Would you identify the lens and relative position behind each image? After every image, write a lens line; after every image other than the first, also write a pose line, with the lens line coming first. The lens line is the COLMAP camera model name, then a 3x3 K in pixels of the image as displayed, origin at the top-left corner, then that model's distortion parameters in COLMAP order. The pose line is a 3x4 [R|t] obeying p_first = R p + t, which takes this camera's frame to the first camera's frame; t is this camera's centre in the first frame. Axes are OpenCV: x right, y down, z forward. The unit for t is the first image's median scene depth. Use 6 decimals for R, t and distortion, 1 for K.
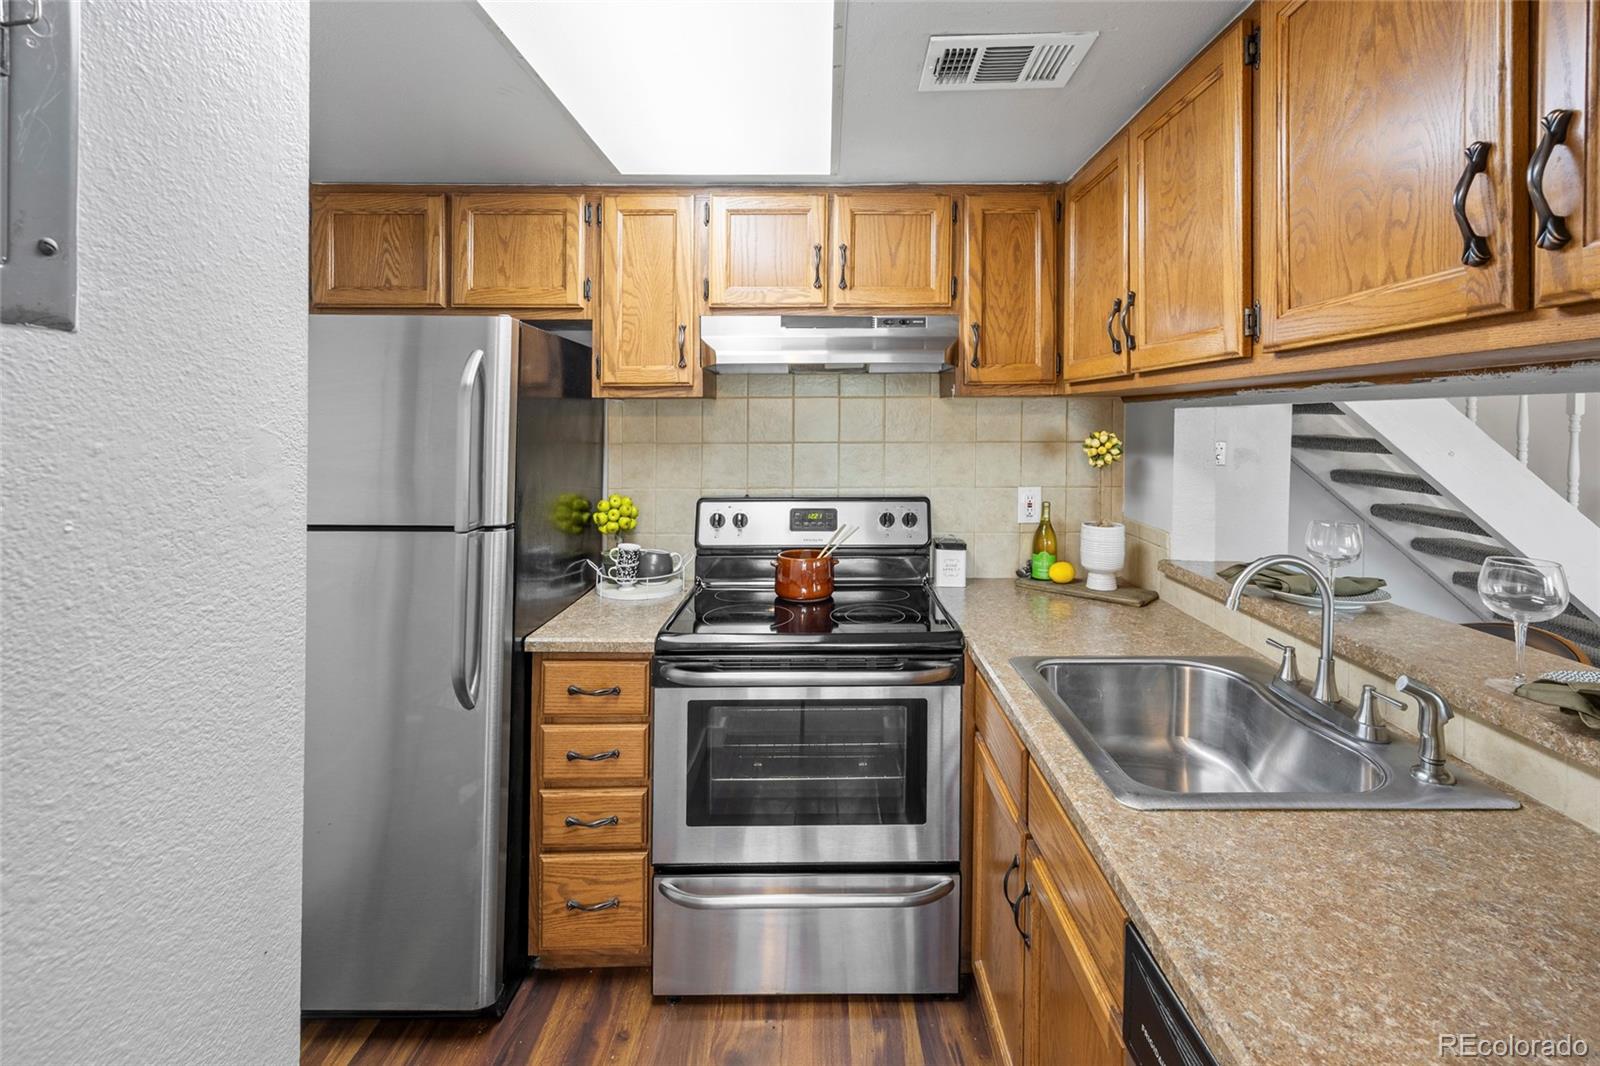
lens RADIAL K [[709.2, 0, 825.3], [0, 709.2, 529.4], [0, 0, 1]] dist [0.000689, 0.000533]
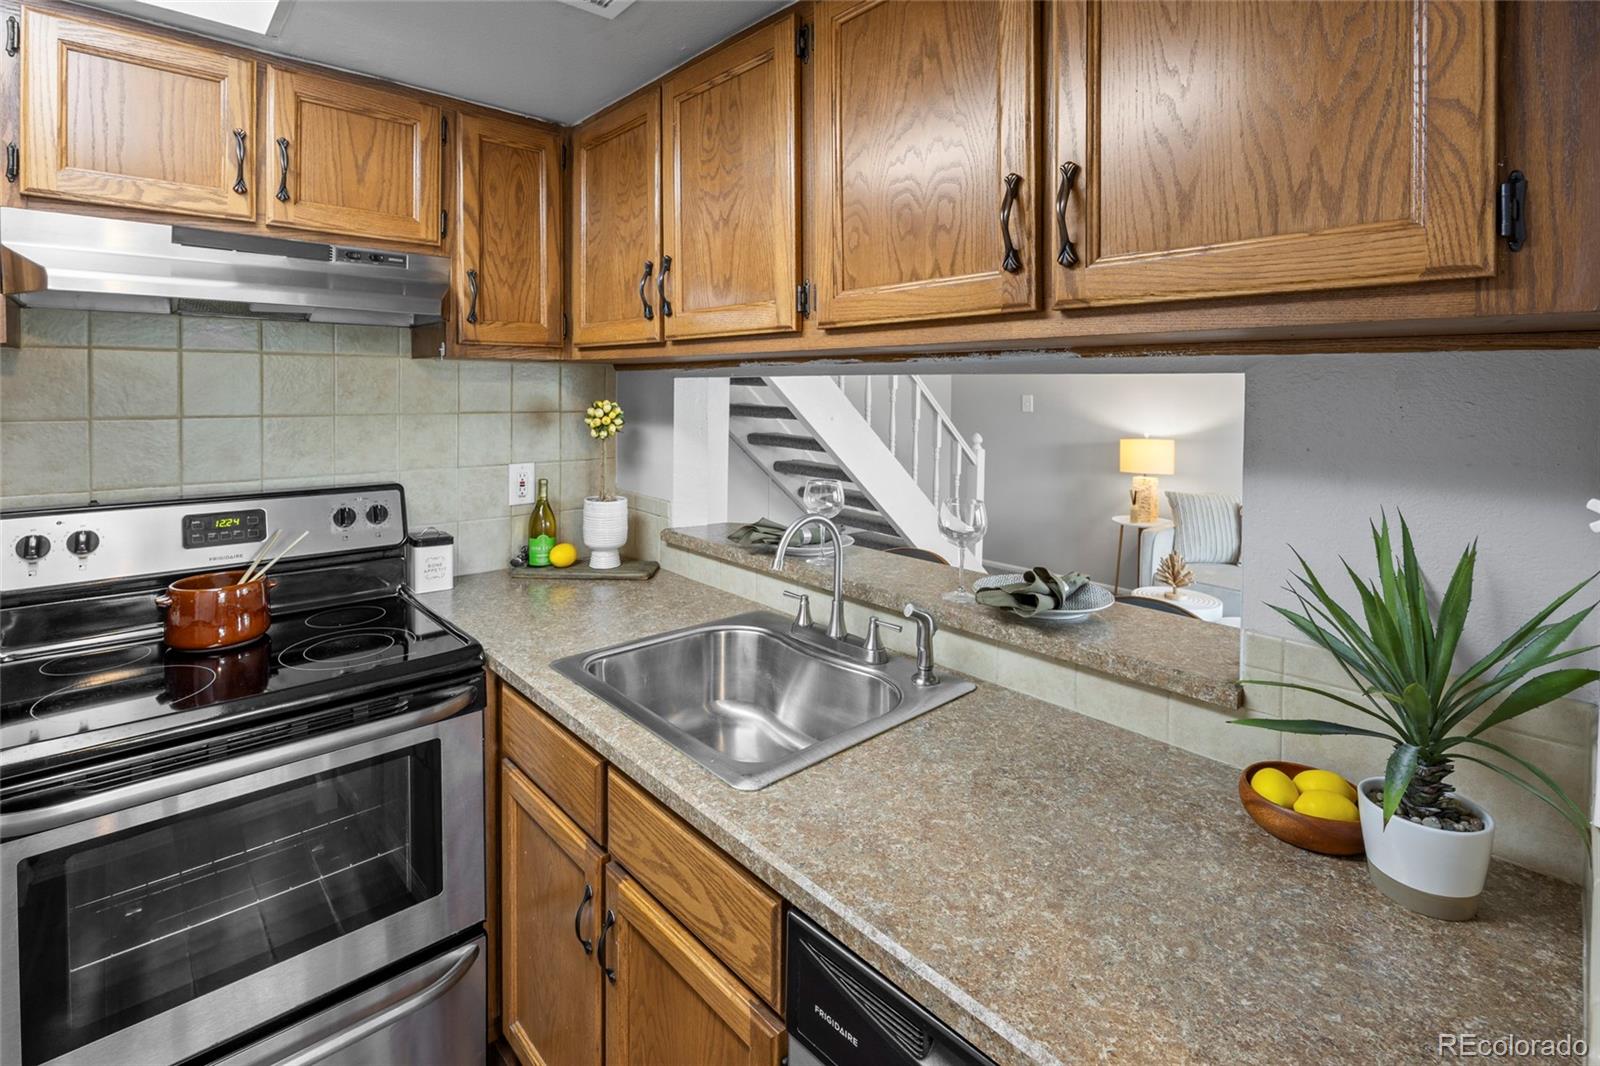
lens RADIAL K [[747.7, 0, 797.7], [0, 747.7, 487.6], [0, 0, 1]] dist [-0.019559, -0.000114]
pose [[0.737179, -0.075995, 0.671410, -0.114694], [0.089125, 0.995909, 0.014869, -0.018676], [-0.669794, 0.048878, 0.740937, 0.124087]]
